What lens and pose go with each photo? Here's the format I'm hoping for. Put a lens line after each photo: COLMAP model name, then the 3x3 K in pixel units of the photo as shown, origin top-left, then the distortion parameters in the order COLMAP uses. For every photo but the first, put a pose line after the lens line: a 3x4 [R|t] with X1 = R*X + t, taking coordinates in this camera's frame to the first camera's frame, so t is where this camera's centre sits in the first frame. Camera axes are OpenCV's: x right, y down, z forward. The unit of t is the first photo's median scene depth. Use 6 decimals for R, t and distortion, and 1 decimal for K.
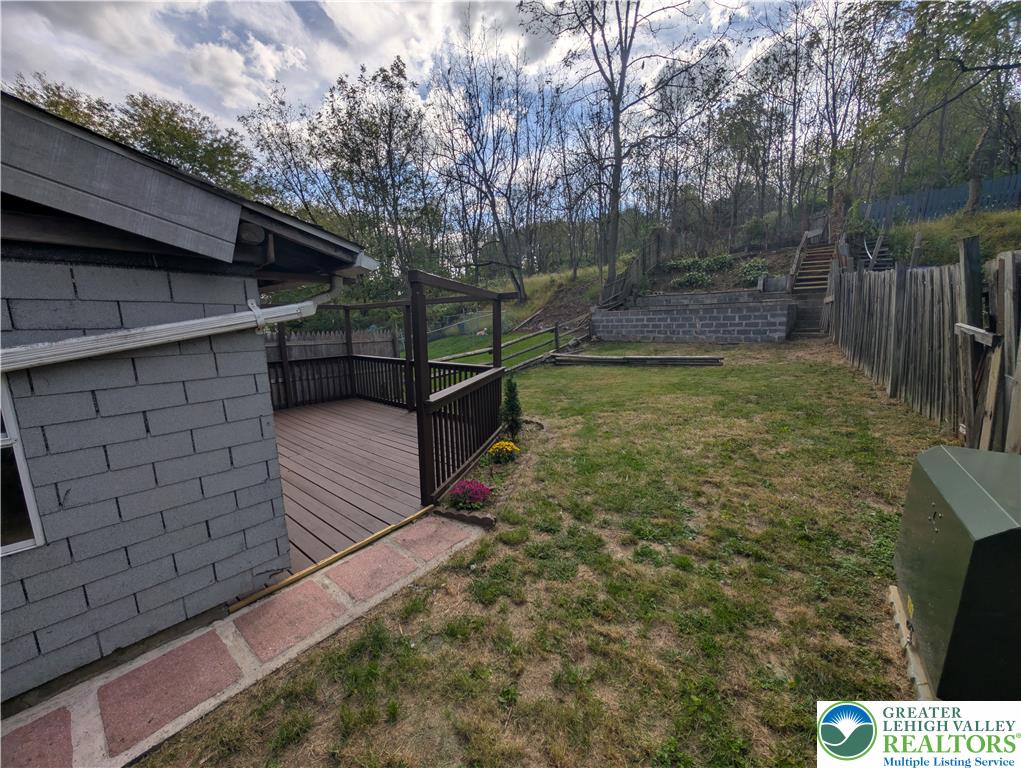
lens RADIAL K [[383.3, 0, 510.2], [0, 383.3, 381.9], [0, 0, 1]] dist [0.009472, -0.000025]
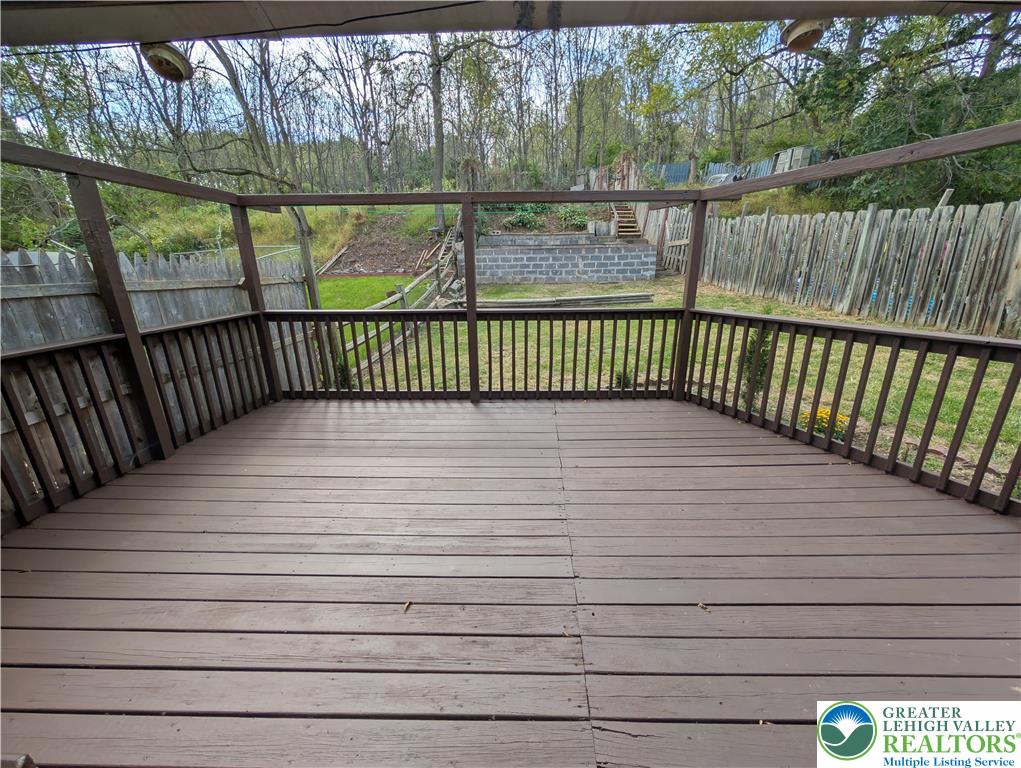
lens RADIAL K [[383.3, 0, 510.8], [0, 383.3, 385.5], [0, 0, 1]] dist [0.009472, -0.000025]
pose [[0.795094, -0.171483, 0.581738, -0.307726], [0.090157, 0.981956, 0.166236, -0.021448], [-0.599748, -0.079726, 0.796208, 0.291567]]
